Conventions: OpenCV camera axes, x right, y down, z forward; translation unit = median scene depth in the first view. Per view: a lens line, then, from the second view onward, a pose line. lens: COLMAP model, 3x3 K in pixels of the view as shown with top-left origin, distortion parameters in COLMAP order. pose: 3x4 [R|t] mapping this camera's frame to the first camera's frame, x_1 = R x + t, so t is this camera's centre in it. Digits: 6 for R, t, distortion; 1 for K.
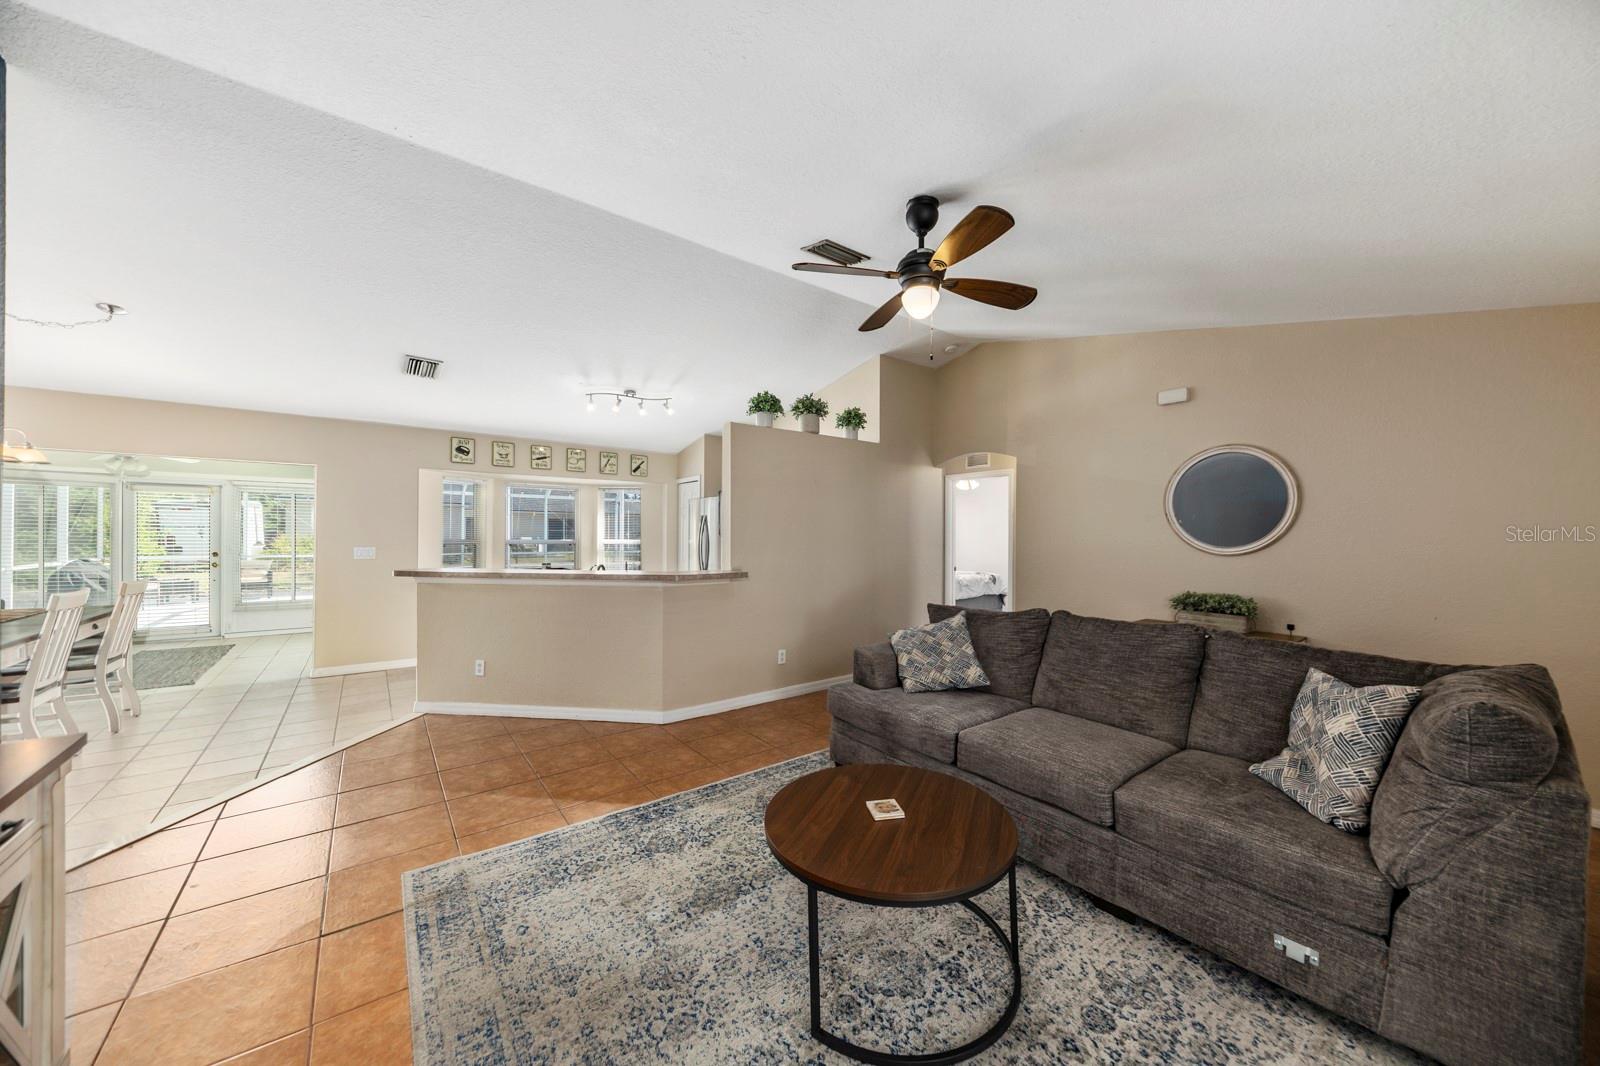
lens RADIAL K [[558.9, 0, 804.5], [0, 558.9, 534.7], [0, 0, 1]] dist [0.007786, -0.000121]
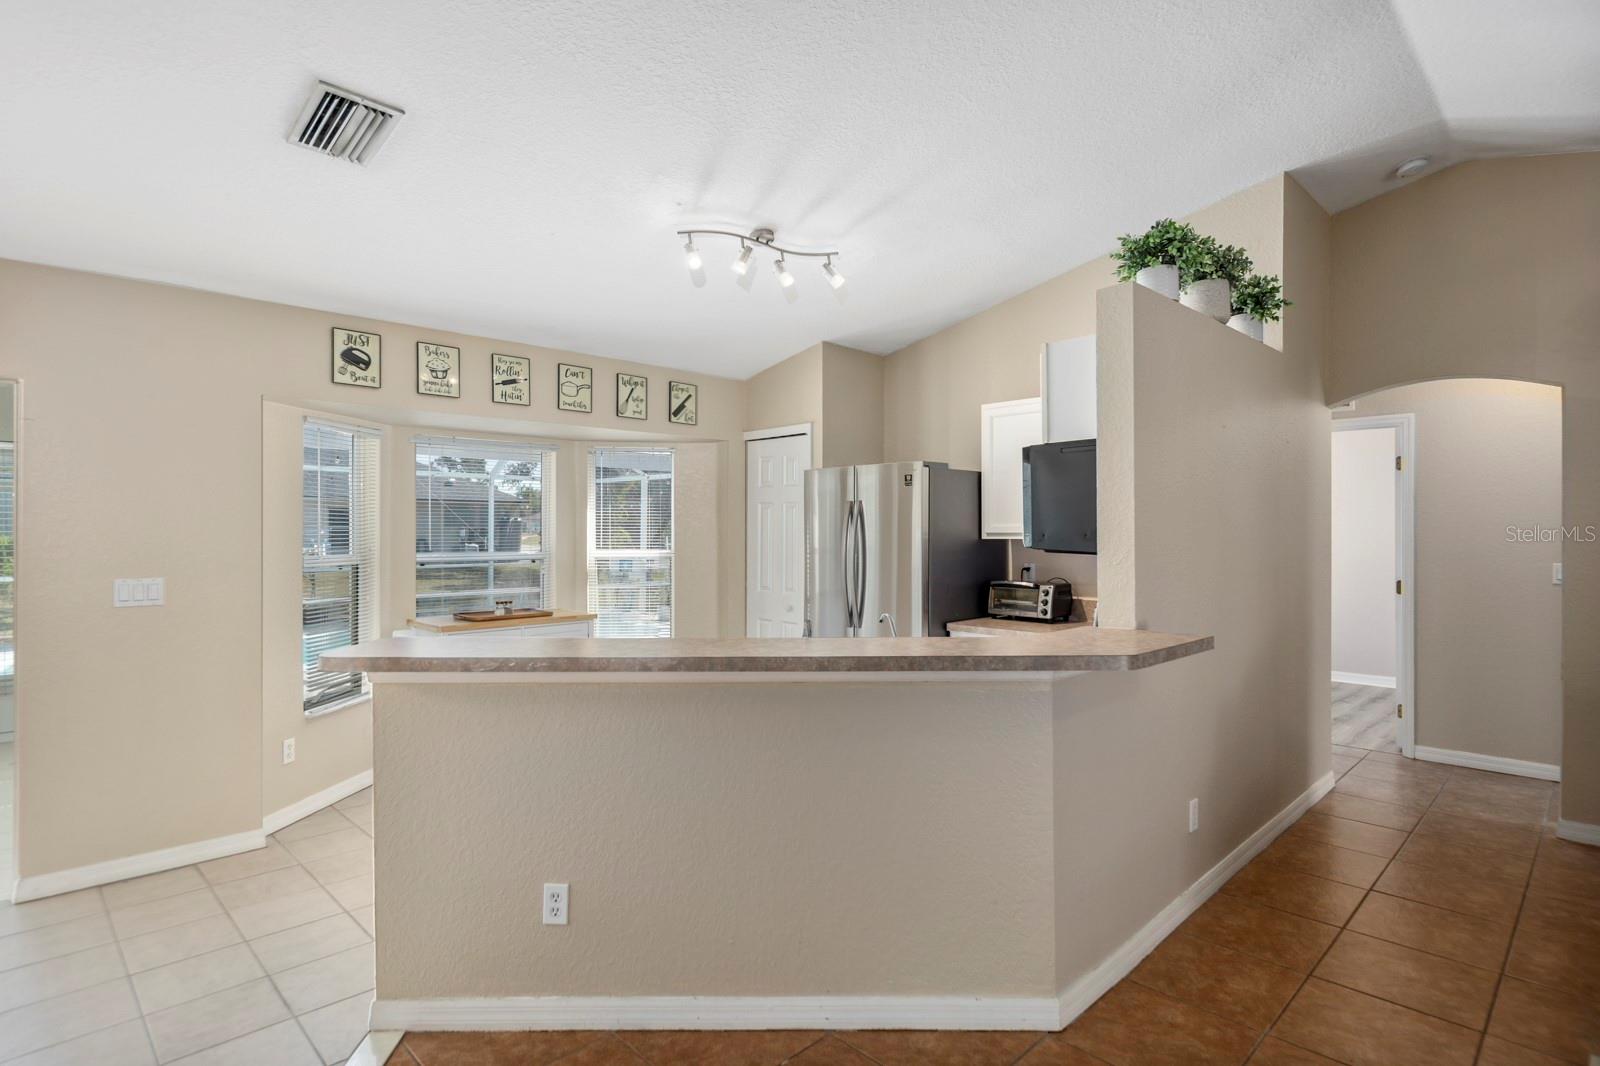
lens RADIAL K [[827.6, 0, 800.0], [0, 827.6, 533.0], [0, 0, 1]] dist [-0.002376, -0.000228]
pose [[0.992108, -0.007772, 0.125148, -0.495199], [0.007634, 0.999970, 0.001583, -0.013187], [-0.125157, -0.000616, 0.992137, 0.434881]]
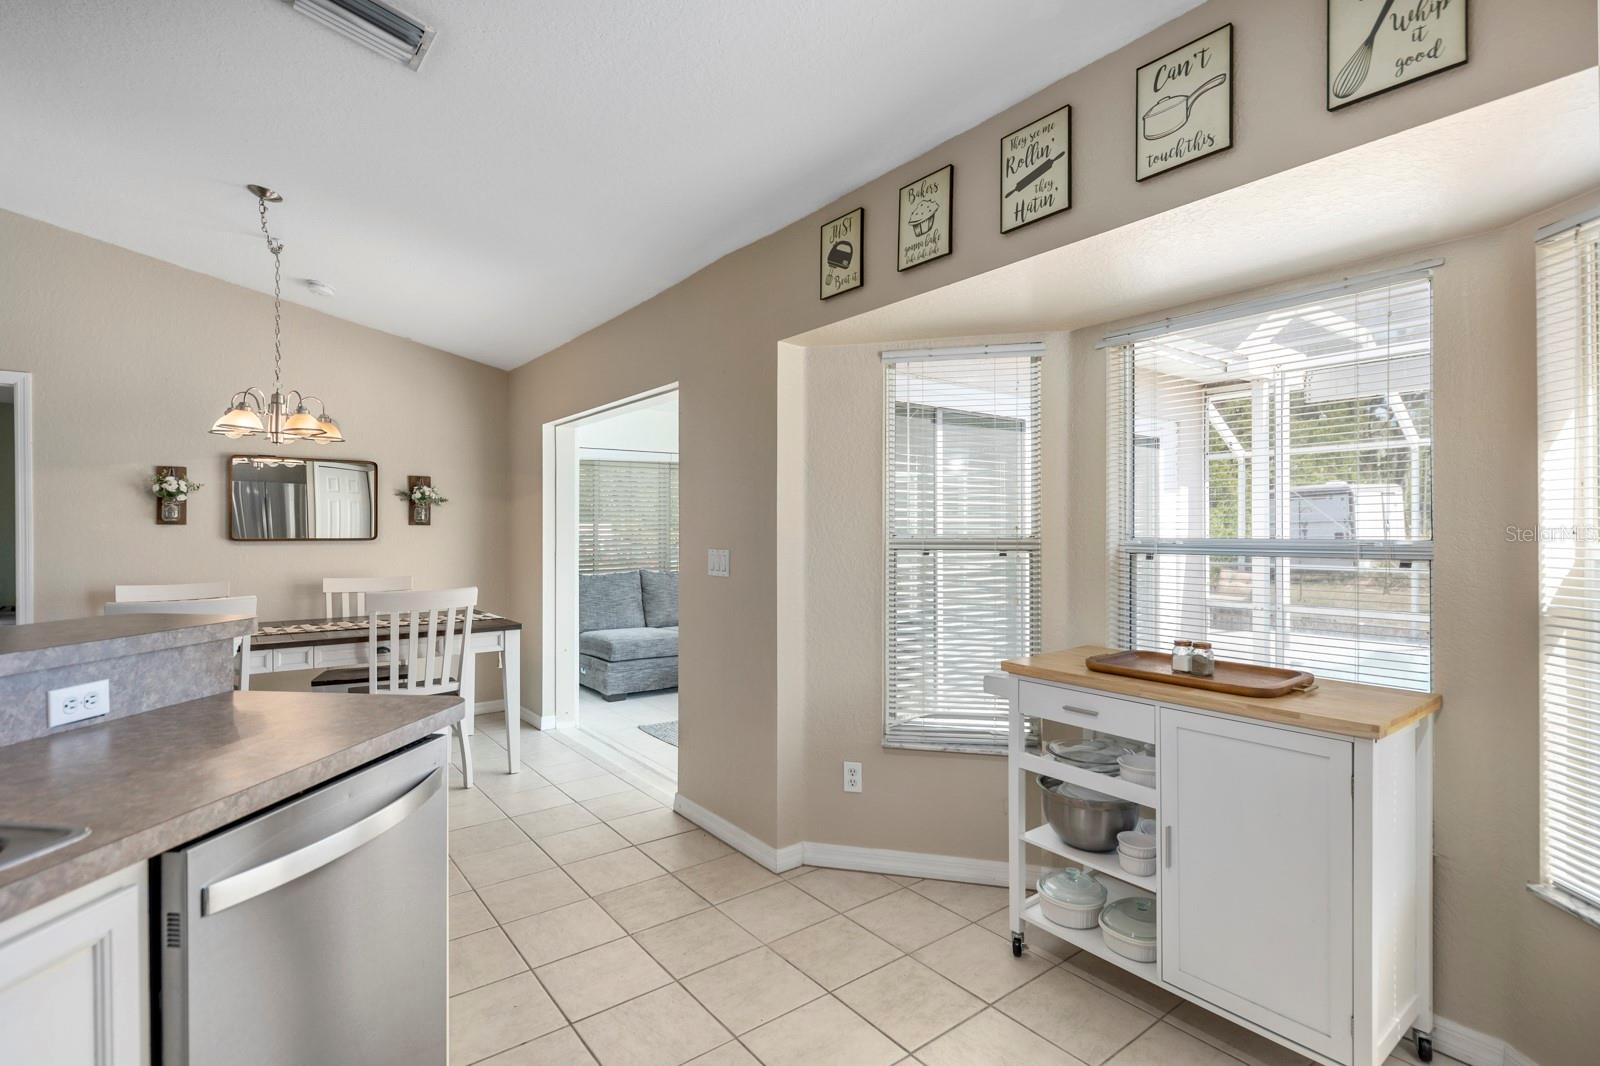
lens RADIAL K [[763.5, 0, 805.7], [0, 763.5, 533.0], [0, 0, 1]] dist [-0.003024, -0.000794]
pose [[0.002940, -0.006606, -0.999974, -0.255147], [-0.002173, 0.999976, -0.006612, 0.015425], [0.999993, 0.002192, 0.002925, 1.419619]]
